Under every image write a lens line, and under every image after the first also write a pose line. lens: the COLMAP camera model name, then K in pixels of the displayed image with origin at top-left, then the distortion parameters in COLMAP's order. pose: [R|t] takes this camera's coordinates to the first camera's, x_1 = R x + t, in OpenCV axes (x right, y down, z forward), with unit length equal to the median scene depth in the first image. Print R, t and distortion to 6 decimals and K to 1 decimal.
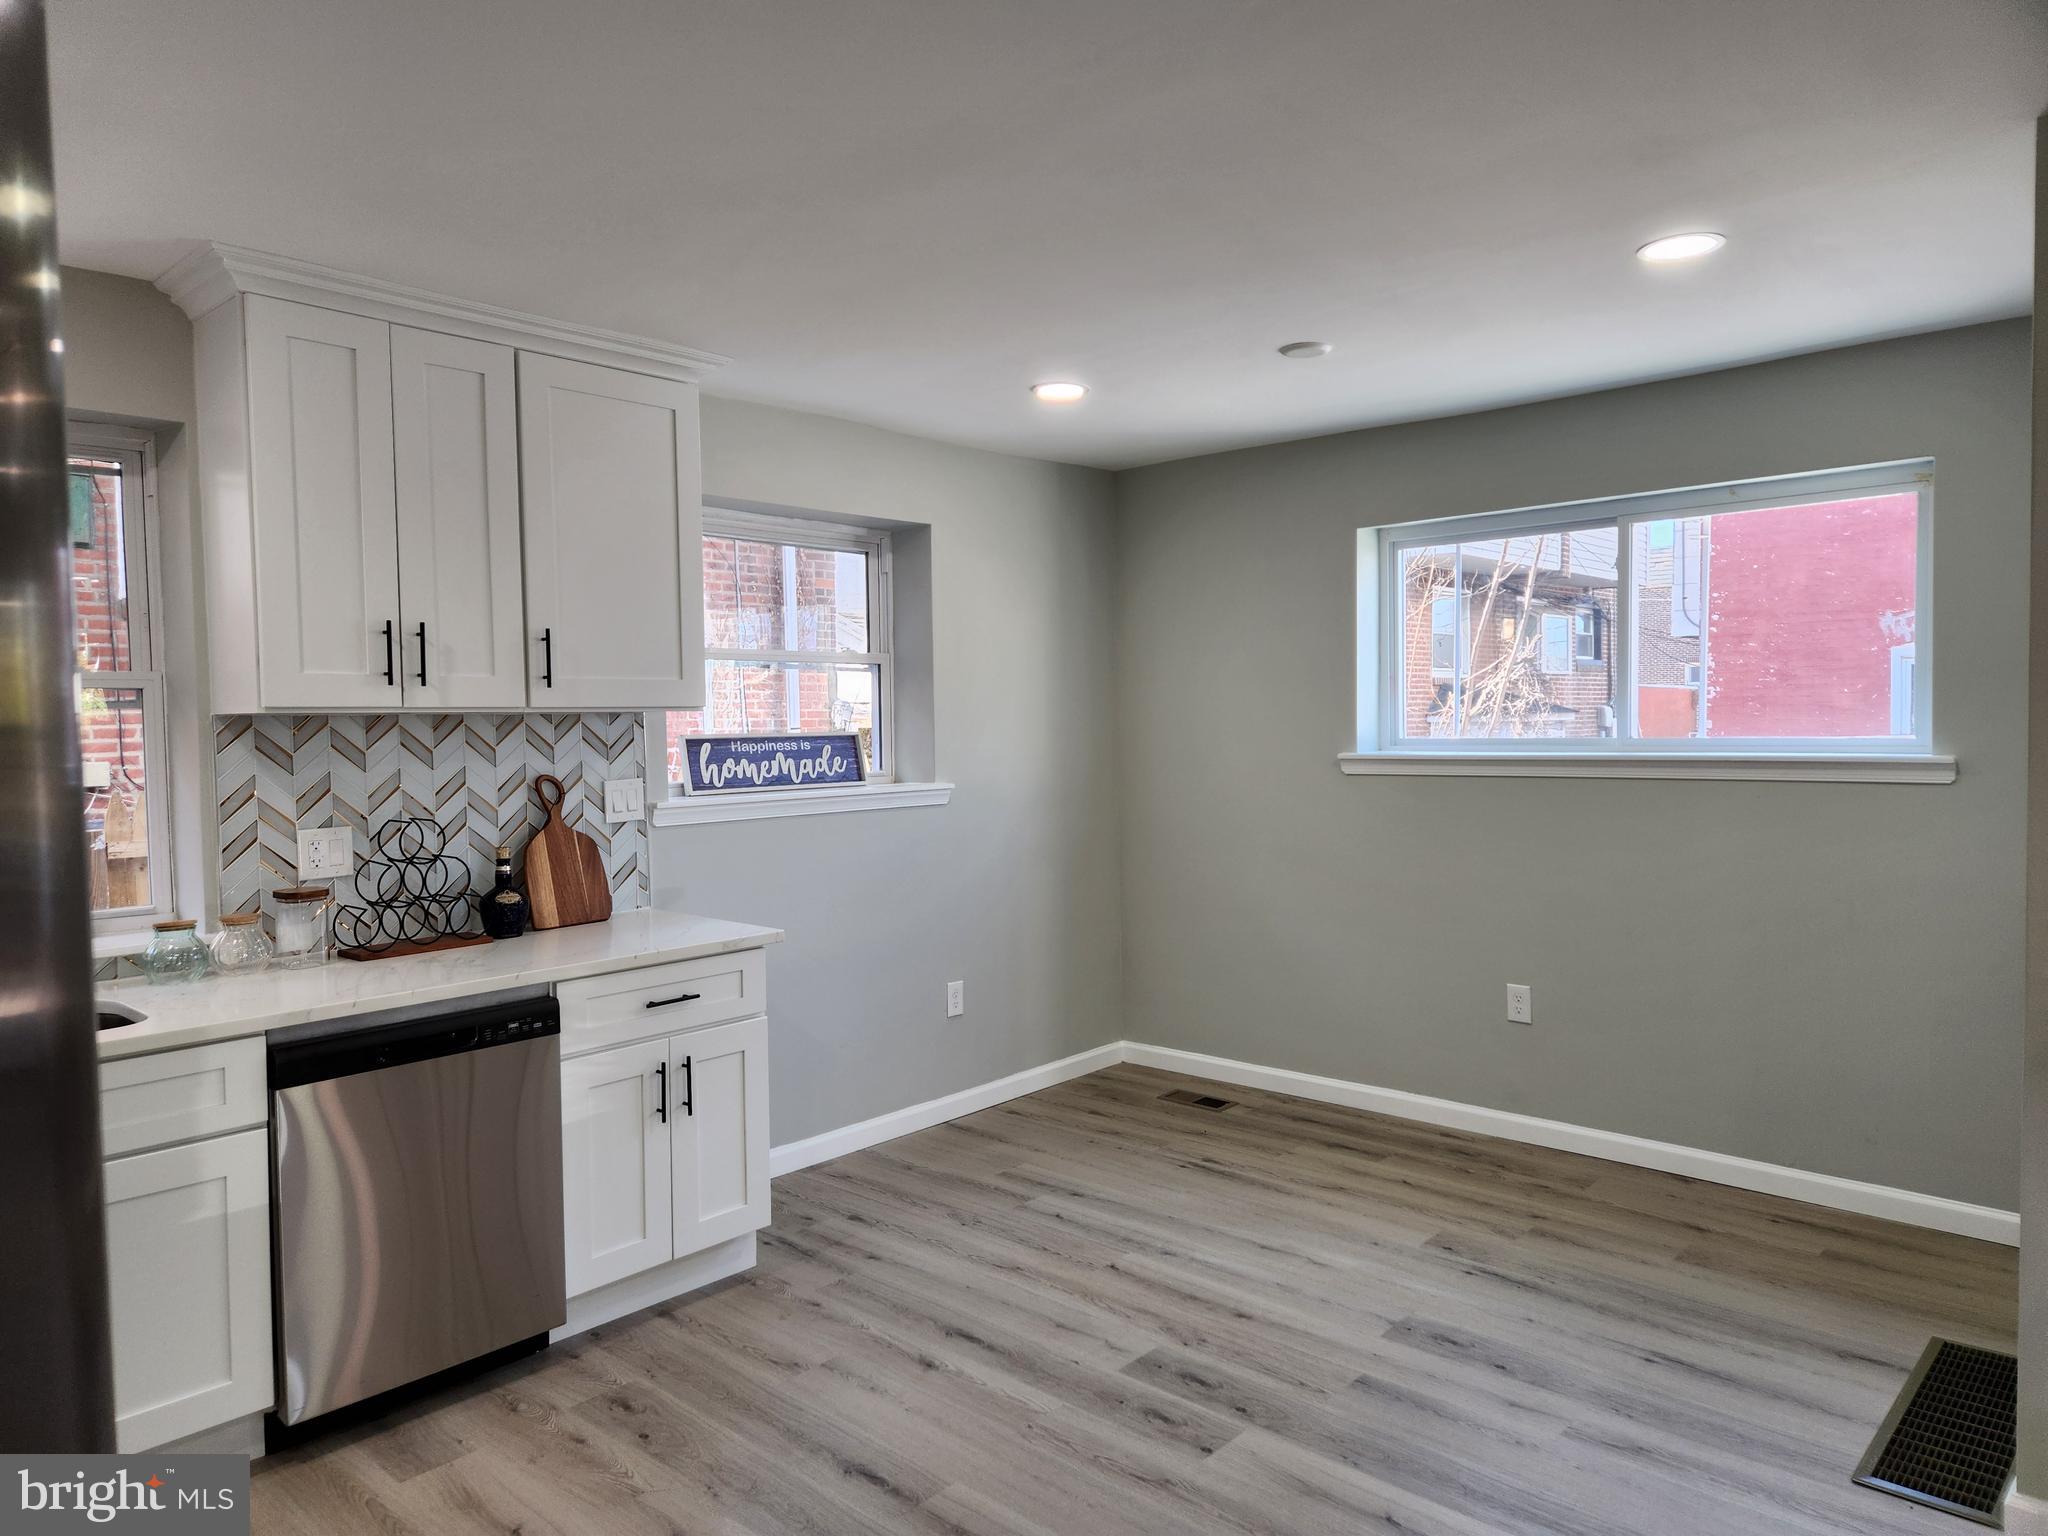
lens RADIAL K [[1360.4, 0, 1011.5], [0, 1360.4, 766.5], [0, 0, 1]] dist [0.082294, -0.070578]
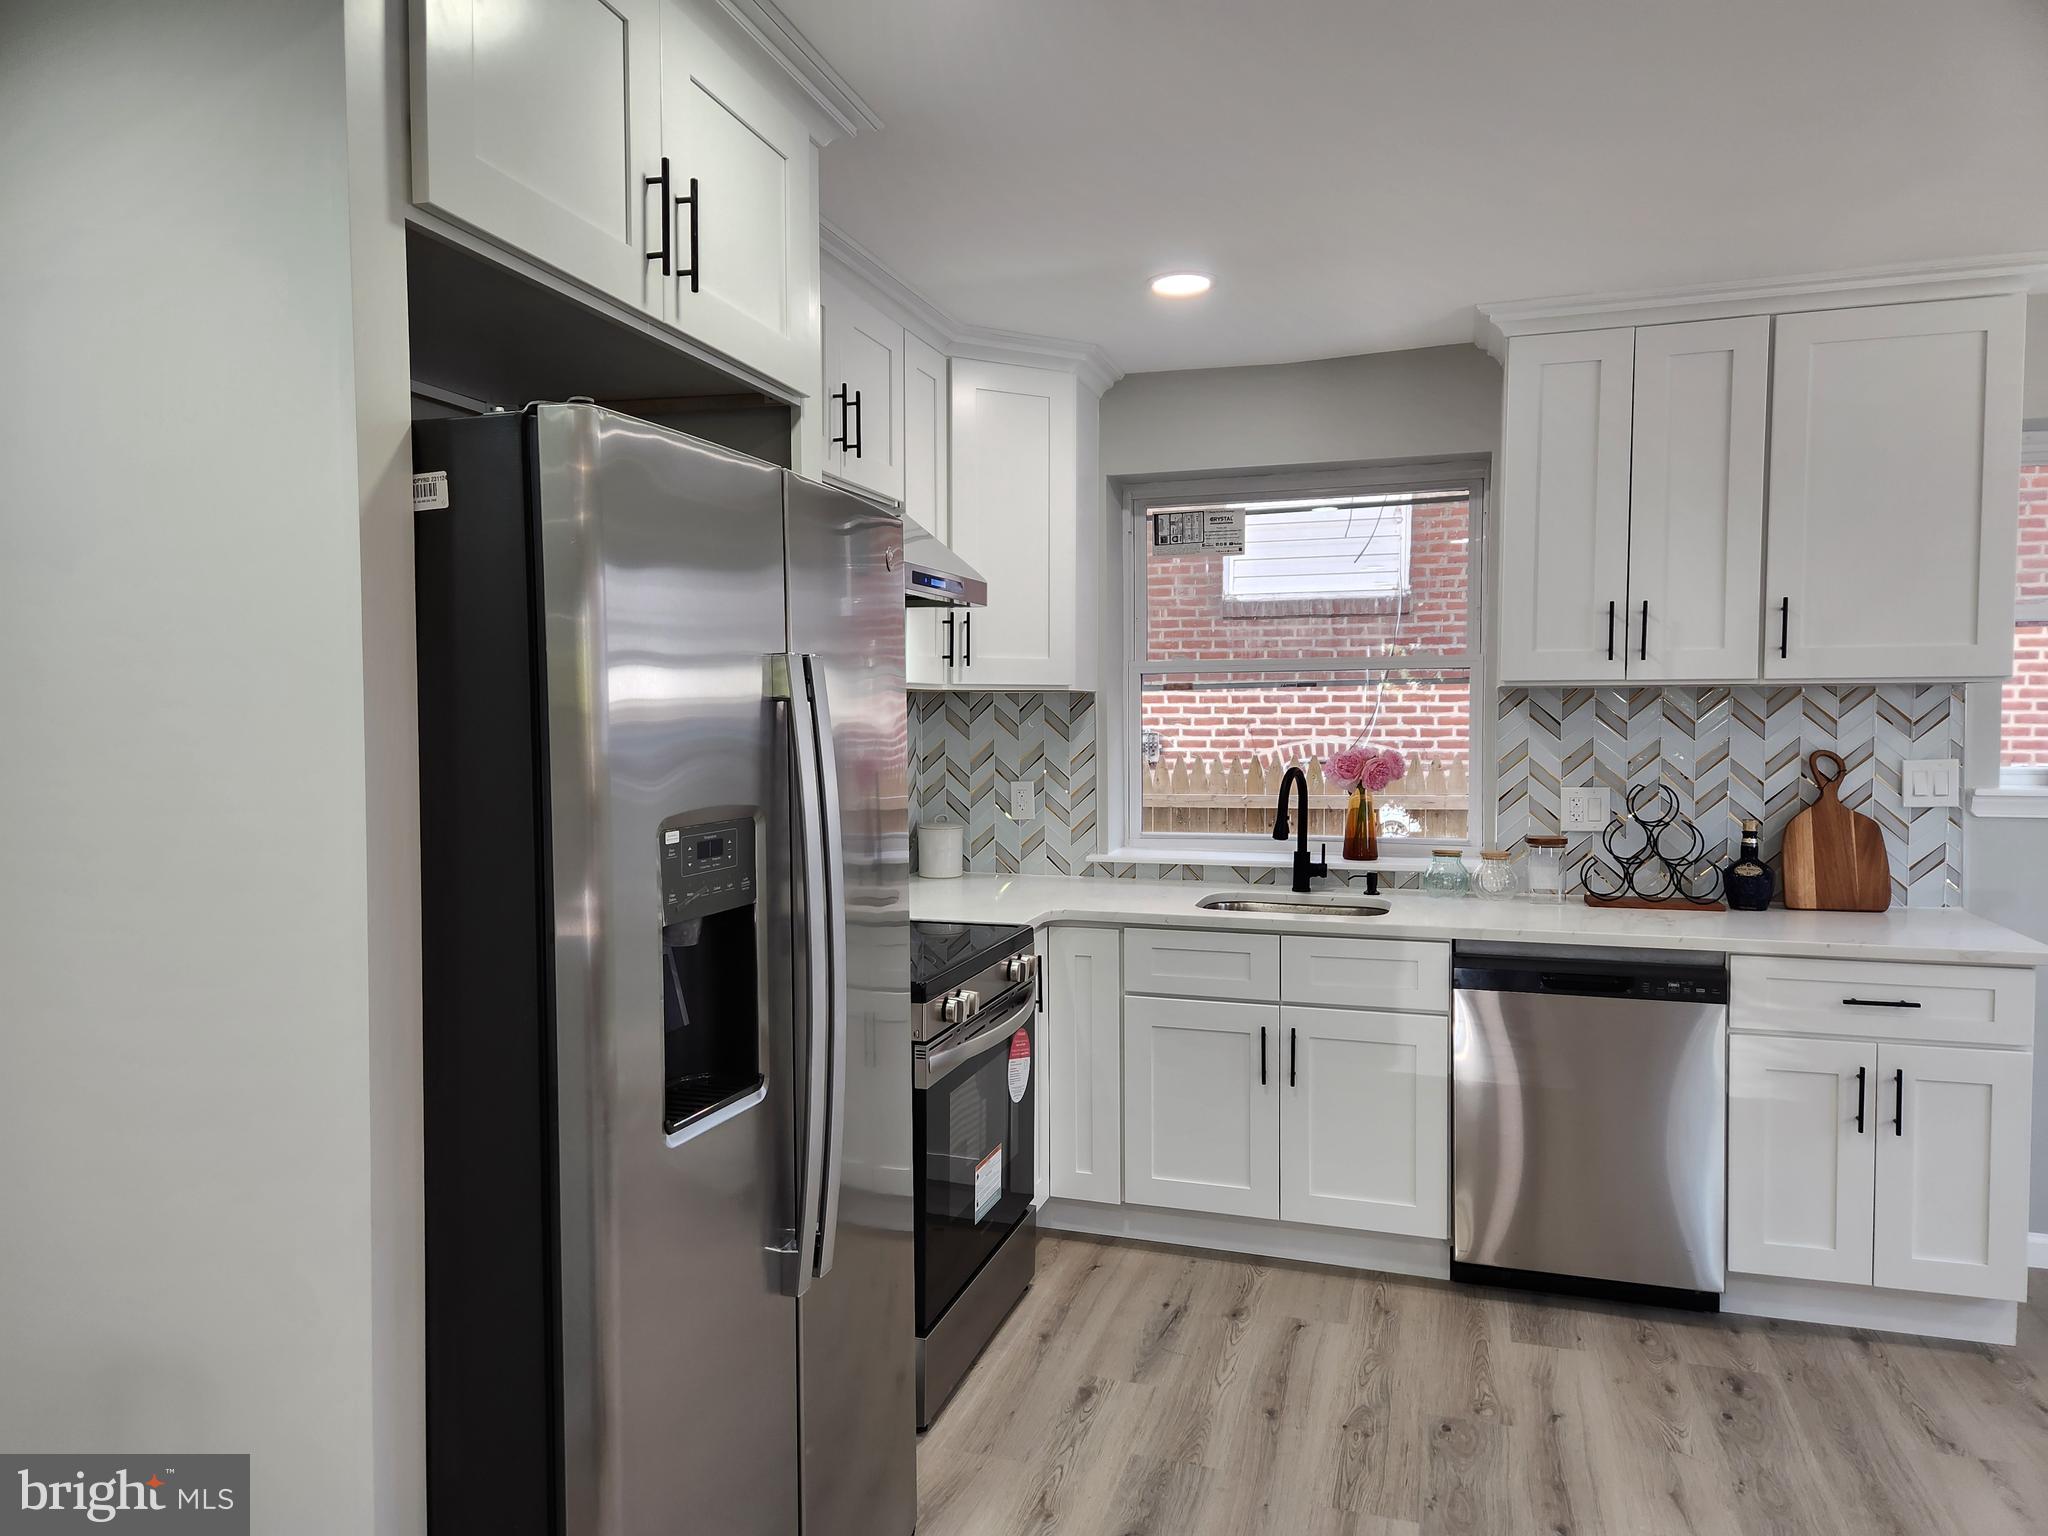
lens RADIAL K [[1360.4, 0, 1033.3], [0, 1360.4, 774.2], [0, 0, 1]] dist [0.082294, -0.070578]
pose [[0.433794, 0.055949, -0.899273, 0.300931], [-0.037393, 0.998328, 0.044074, 0.000922], [0.900236, 0.014507, 0.435161, 0.090559]]
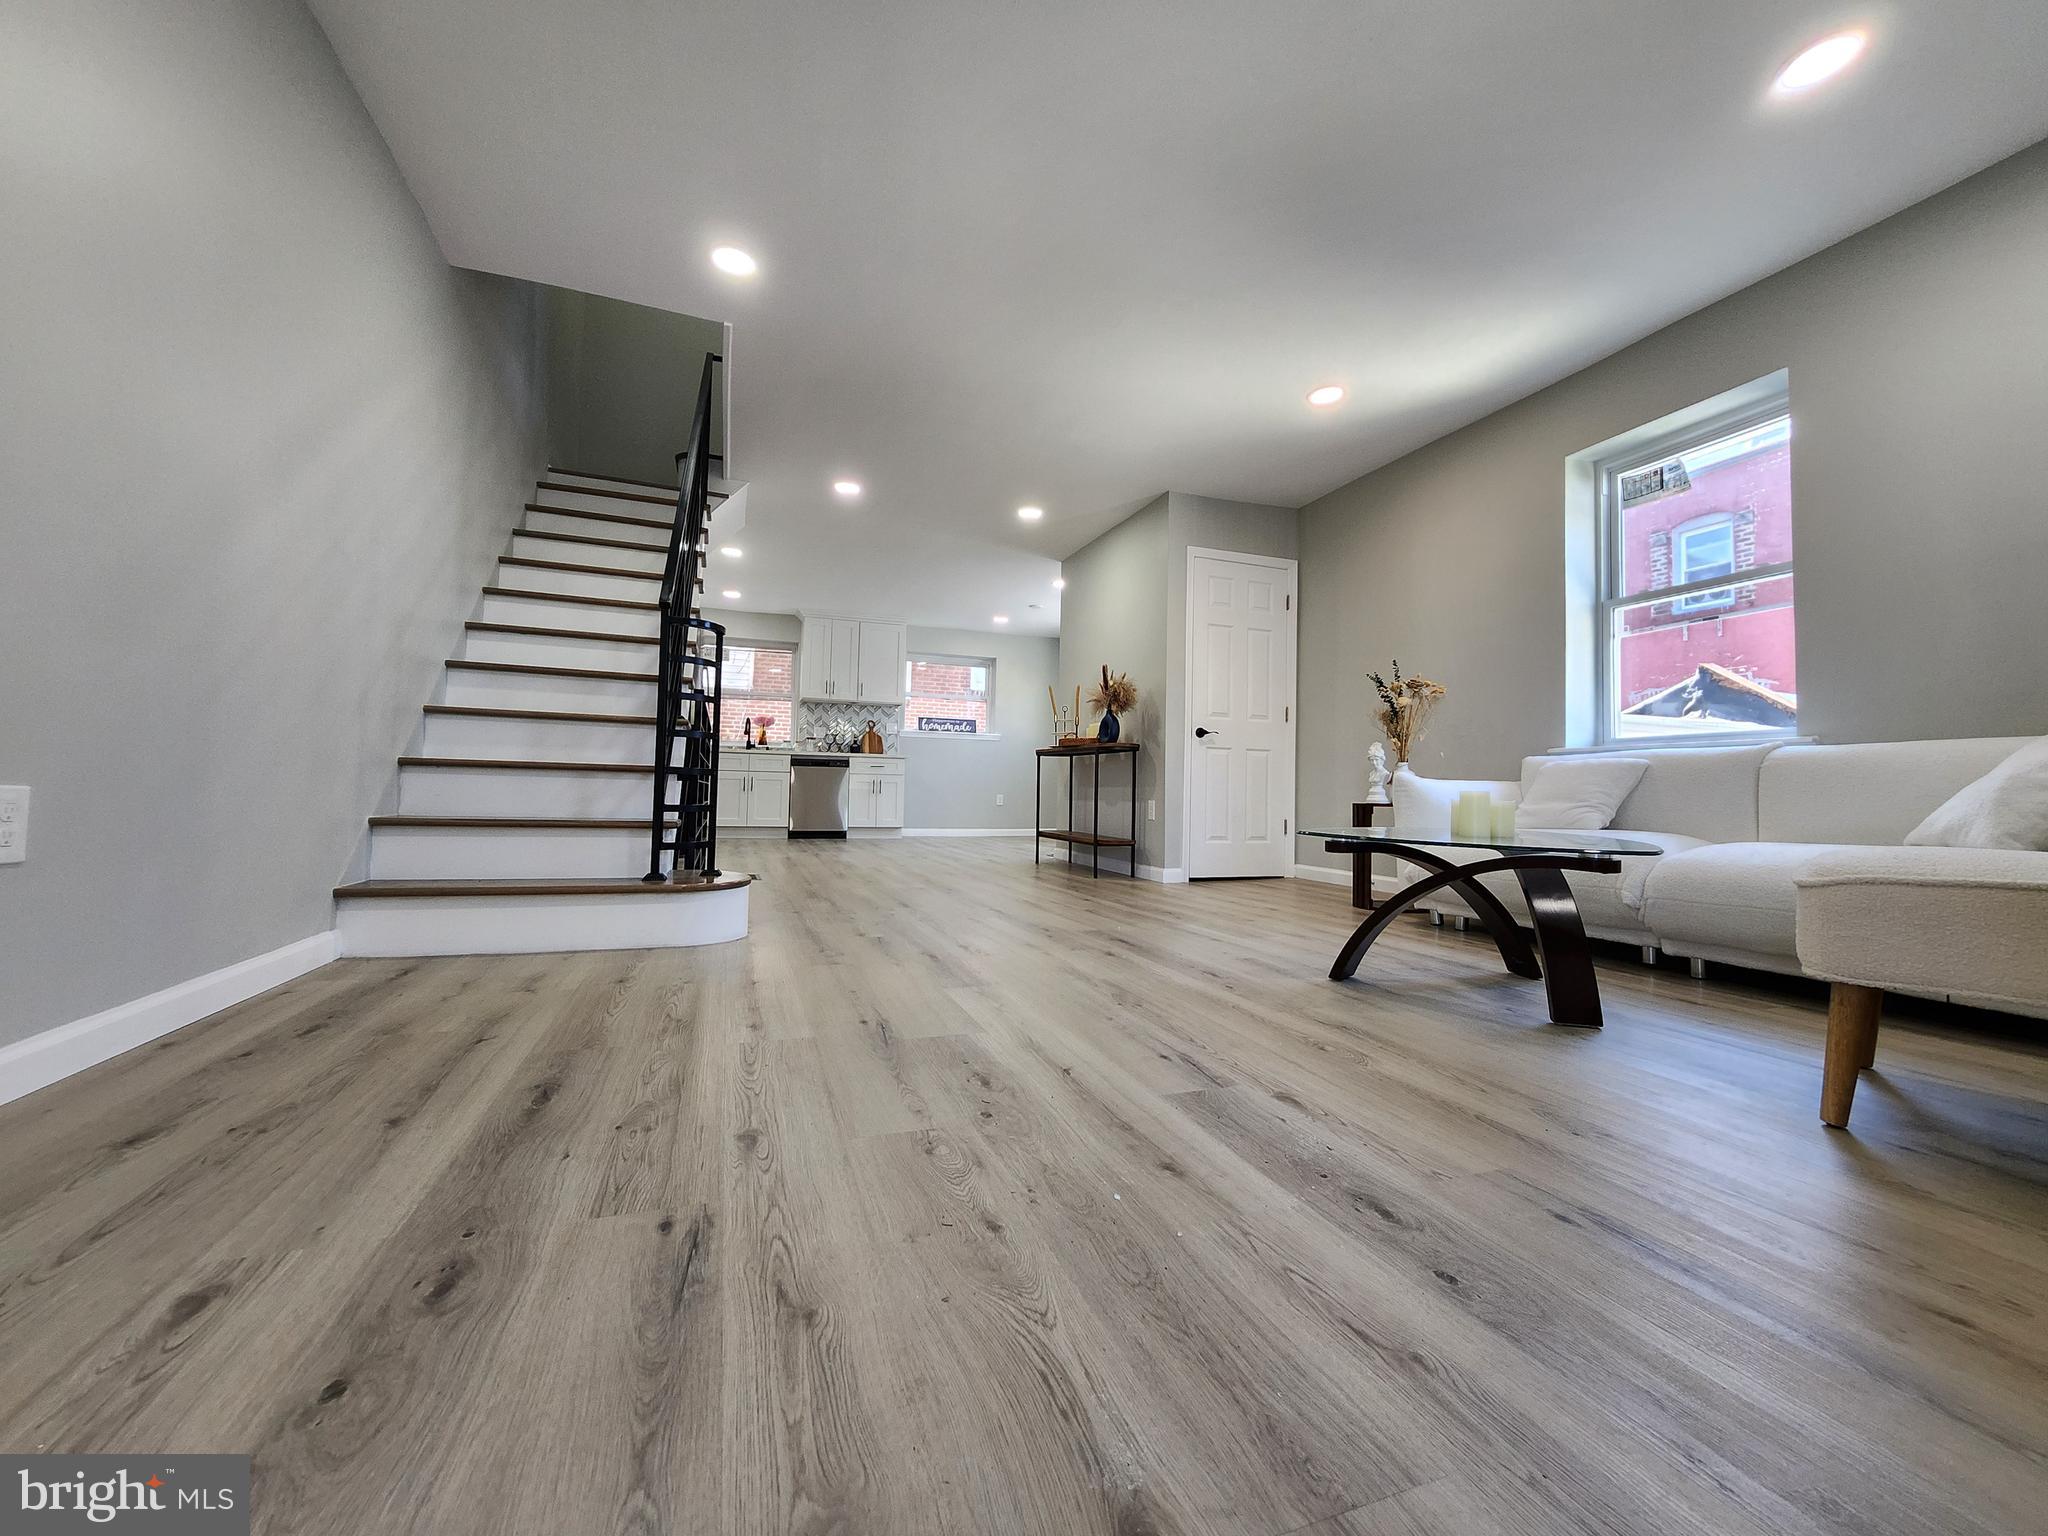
lens RADIAL K [[810.7, 0, 1023.6], [0, 810.7, 760.4], [0, 0, 1]] dist [-0.000505, 0.000957]
pose [[0.889347, 0.011608, -0.457085, 1.255726], [-0.048954, 0.996349, -0.069946, 0.291369], [0.454605, 0.084582, 0.886668, -1.010406]]
